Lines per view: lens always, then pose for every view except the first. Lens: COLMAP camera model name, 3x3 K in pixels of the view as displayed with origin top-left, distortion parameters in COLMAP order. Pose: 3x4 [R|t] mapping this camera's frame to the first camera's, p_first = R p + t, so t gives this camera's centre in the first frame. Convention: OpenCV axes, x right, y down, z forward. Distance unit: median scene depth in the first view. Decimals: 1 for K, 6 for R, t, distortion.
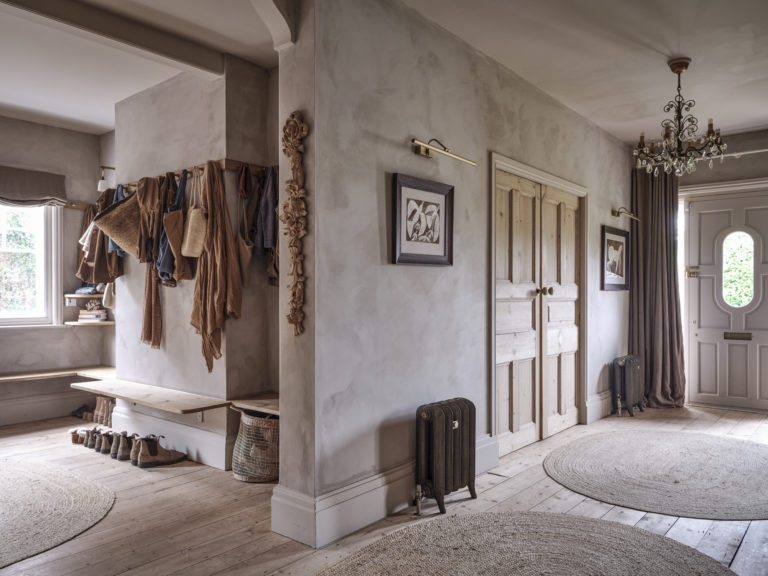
lens RADIAL K [[576.5, 0, 372.1], [0, 576.5, 298.0], [0, 0, 1]] dist [0.004978, -0.008268]
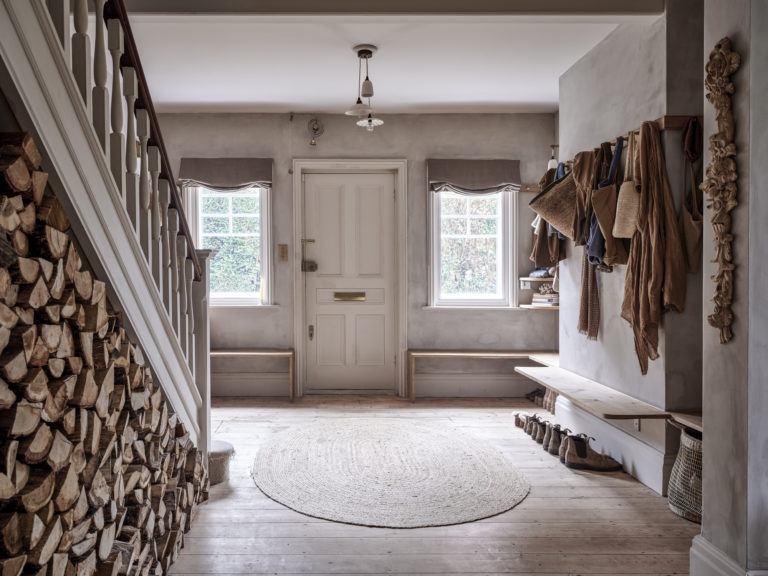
lens RADIAL K [[609.9, 0, 345.9], [0, 609.9, 285.1], [0, 0, 1]] dist [0.012645, -0.011418]
pose [[0.654727, 0.019887, -0.755603, 0.112827], [-0.007383, 0.999774, 0.019915, -0.017189], [0.755829, -0.007461, 0.654727, 0.095501]]
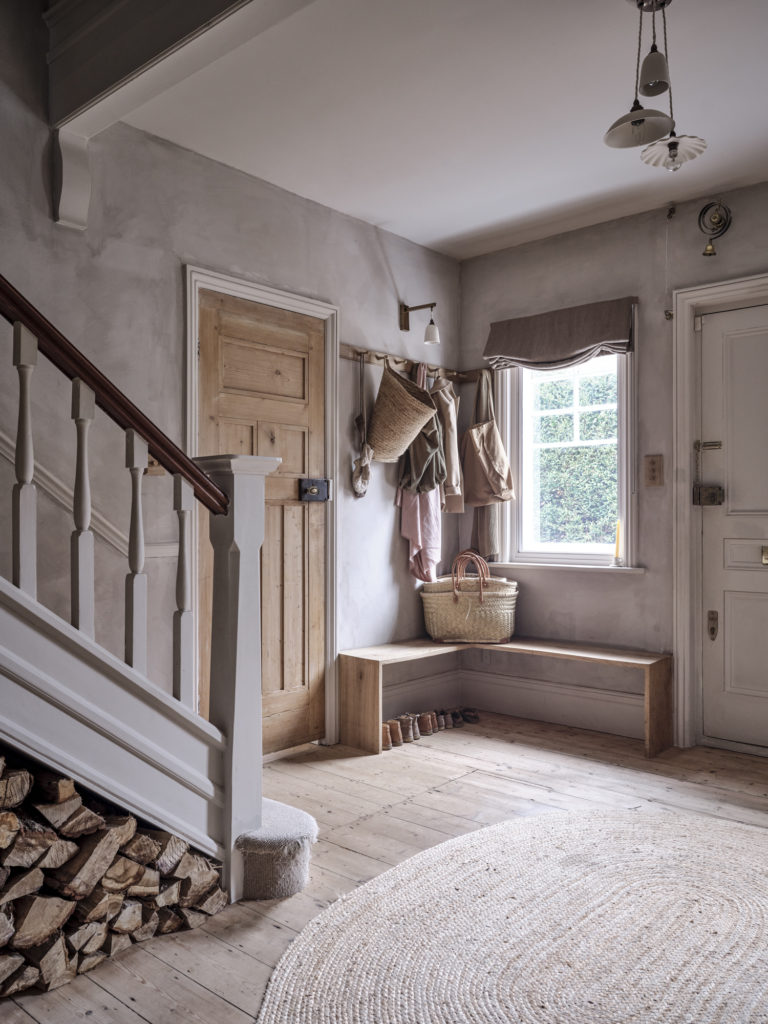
lens RADIAL K [[813.3, 0, 373.5], [0, 813.3, 520.6], [0, 0, 1]] dist [0.012645, -0.011418]
pose [[-0.024495, 0.005711, -0.999684, -0.059697], [-0.004662, 0.999972, 0.005827, -0.004085], [0.999689, 0.004804, -0.024467, 0.646784]]
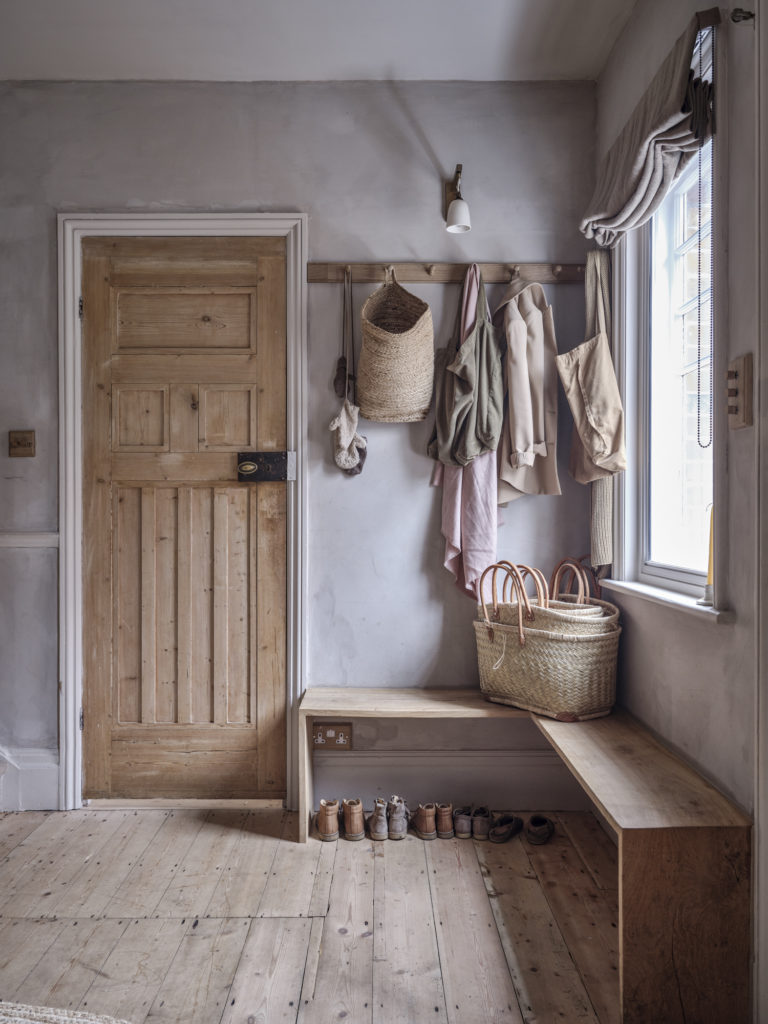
lens RADIAL K [[813.0, 0, 384.5], [0, 813.0, 517.1], [0, 0, 1]] dist [0.000272, 0.011204]
pose [[-0.768275, 0.009076, -0.640055, -0.706707], [-0.000772, 0.999886, 0.015106, -0.000093], [0.640119, 0.012099, -0.768180, 1.239641]]
